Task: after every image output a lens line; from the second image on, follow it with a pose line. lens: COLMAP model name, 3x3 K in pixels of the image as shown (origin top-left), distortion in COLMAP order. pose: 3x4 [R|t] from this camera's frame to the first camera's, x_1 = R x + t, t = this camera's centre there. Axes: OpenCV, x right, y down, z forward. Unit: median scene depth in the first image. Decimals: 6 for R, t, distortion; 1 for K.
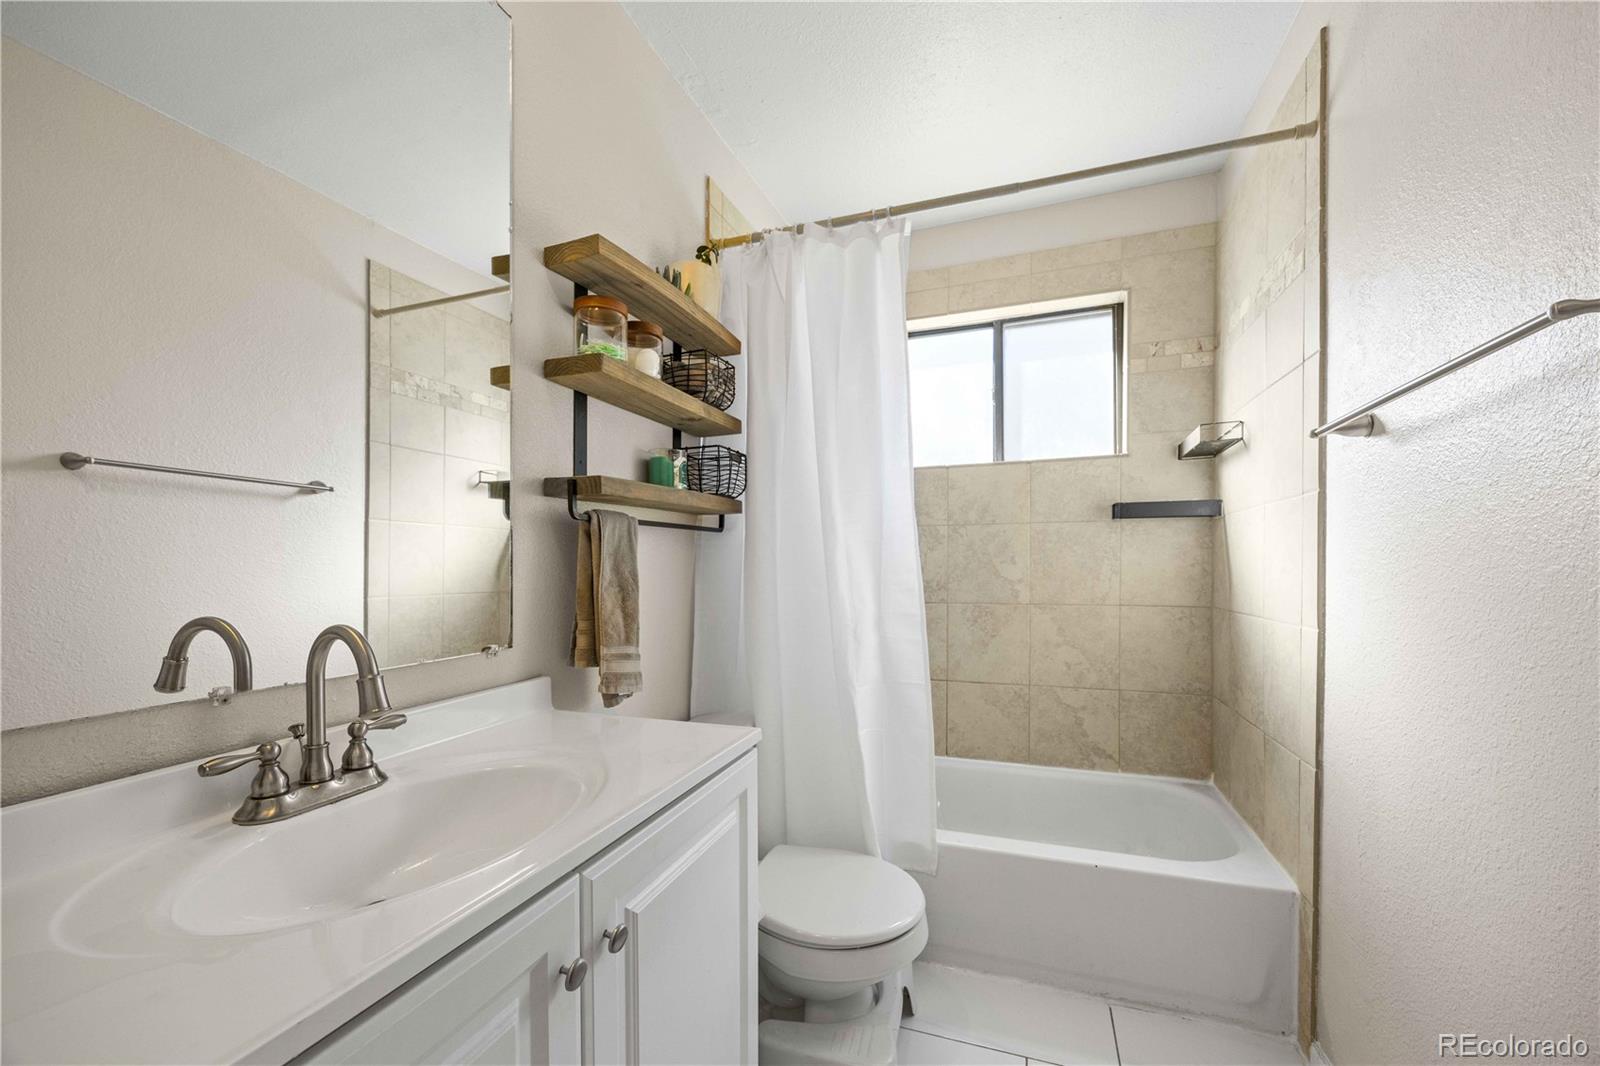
lens RADIAL K [[630.2, 0, 796.9], [0, 630.2, 578.0], [0, 0, 1]] dist [-0.013775, -0.000022]
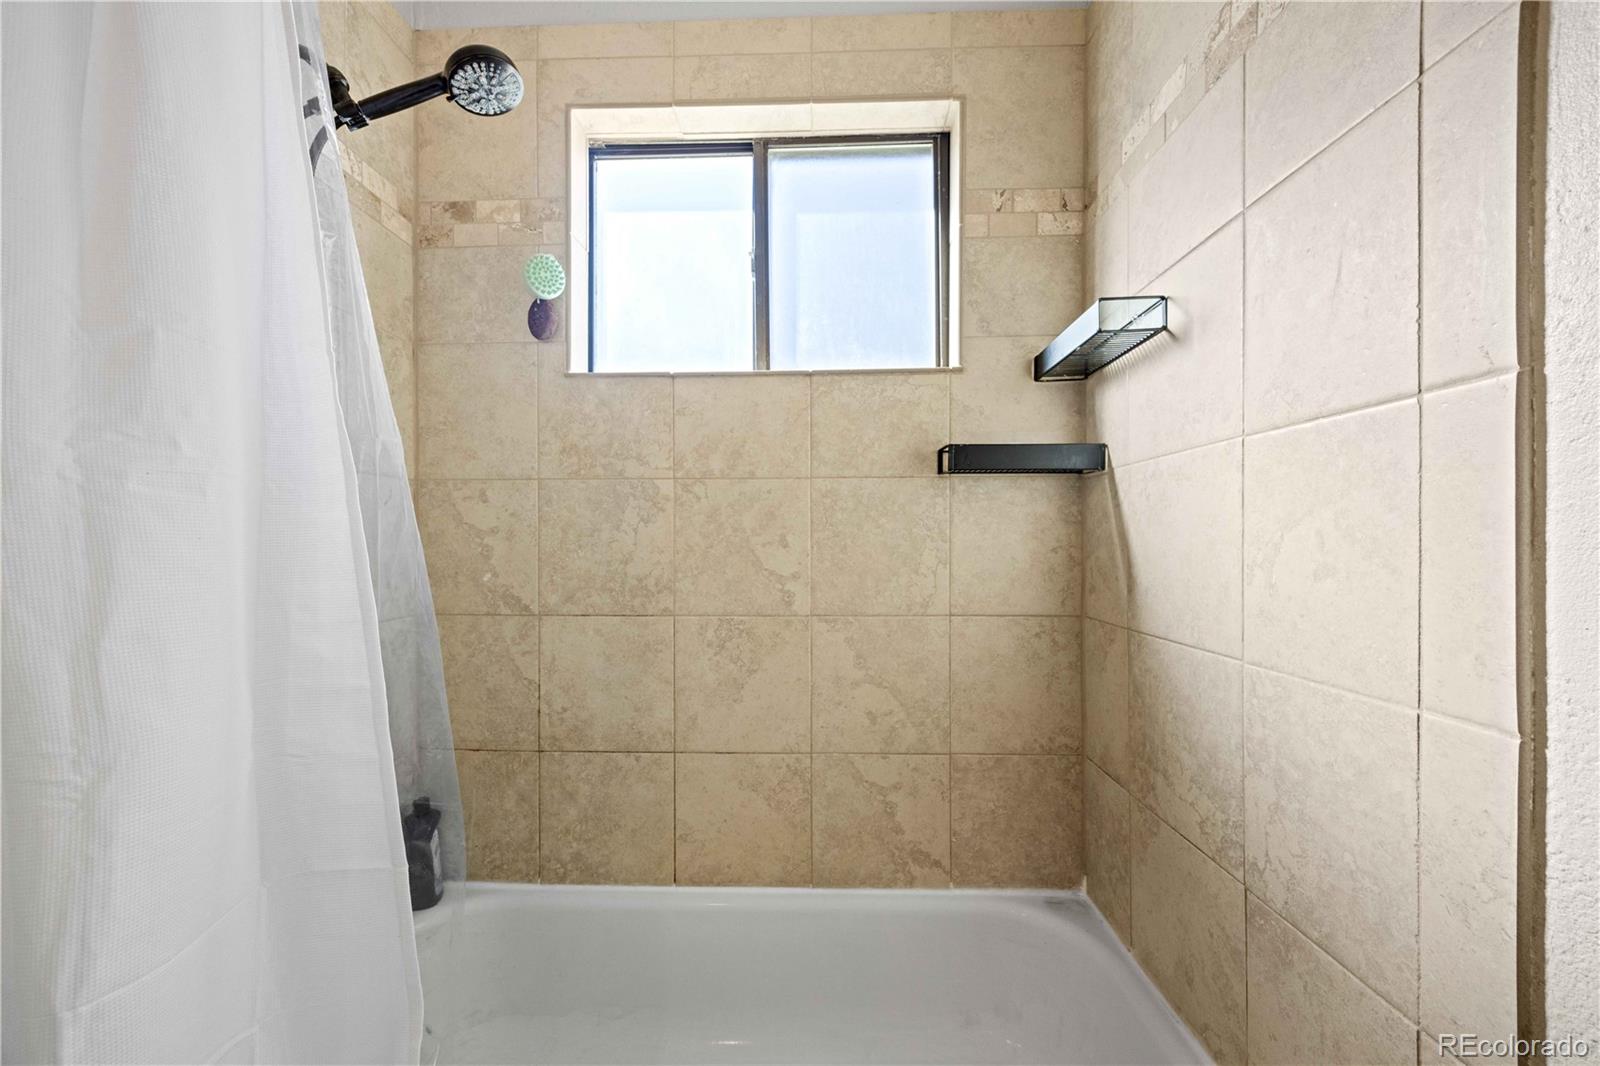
lens RADIAL K [[621.0, 0, 803.8], [0, 621.0, 532.1], [0, 0, 1]] dist [-0.001011, -0.000343]
pose [[0.945085, 0.006129, 0.326768, 0.181331], [0.004446, 0.999491, -0.031606, -0.018930], [-0.326795, 0.031323, 0.944576, 0.471164]]
